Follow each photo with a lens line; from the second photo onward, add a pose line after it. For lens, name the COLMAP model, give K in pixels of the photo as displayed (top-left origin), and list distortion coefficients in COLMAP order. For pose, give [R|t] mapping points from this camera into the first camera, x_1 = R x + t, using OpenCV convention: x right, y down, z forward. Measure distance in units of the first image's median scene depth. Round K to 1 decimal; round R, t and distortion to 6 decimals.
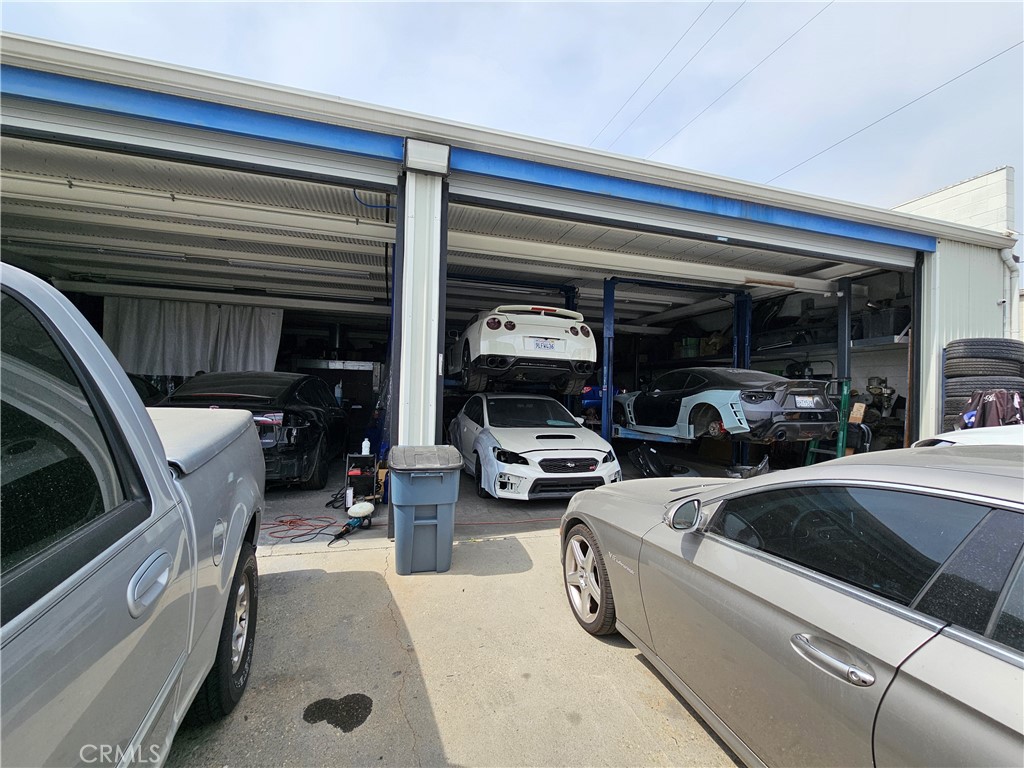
lens RADIAL K [[411.9, 0, 511.7], [0, 411.9, 384.6], [0, 0, 1]] dist [0.000047, -0.000001]
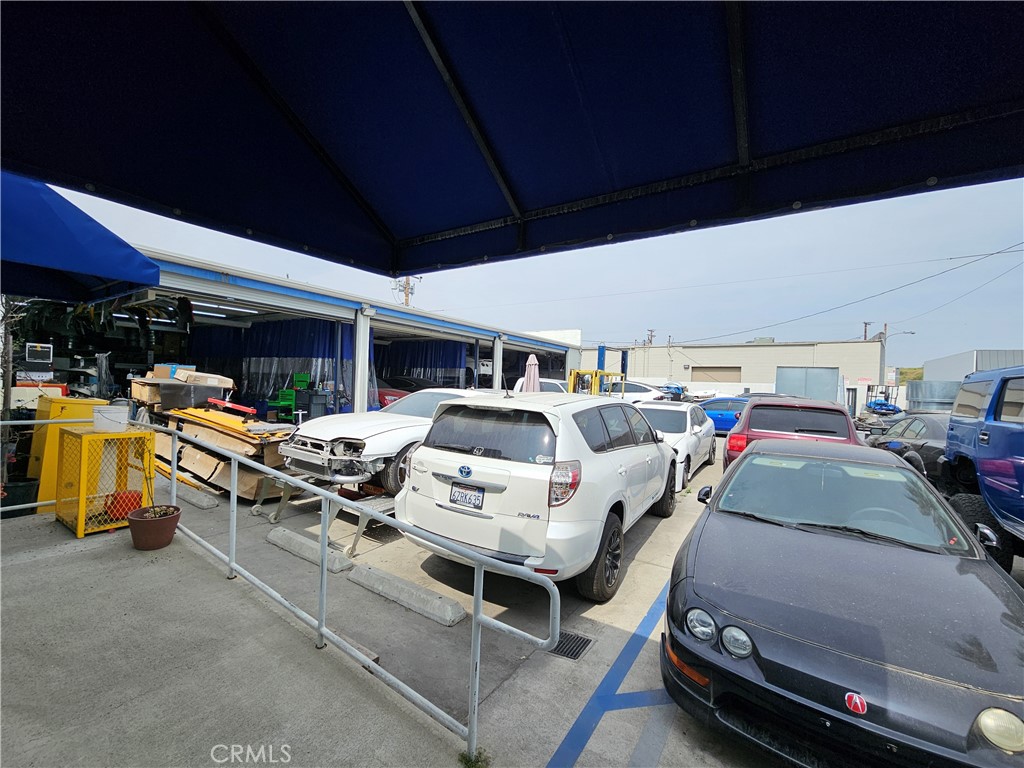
lens RADIAL K [[410.9, 0, 511.9], [0, 410.9, 384.3], [0, 0, 1]] dist [-0.004995, 0.000061]
pose [[0.757429, -0.001423, 0.652916, -2.115569], [-0.025068, 0.999197, 0.031259, -0.095762], [-0.652436, -0.040044, 0.756785, -1.779152]]
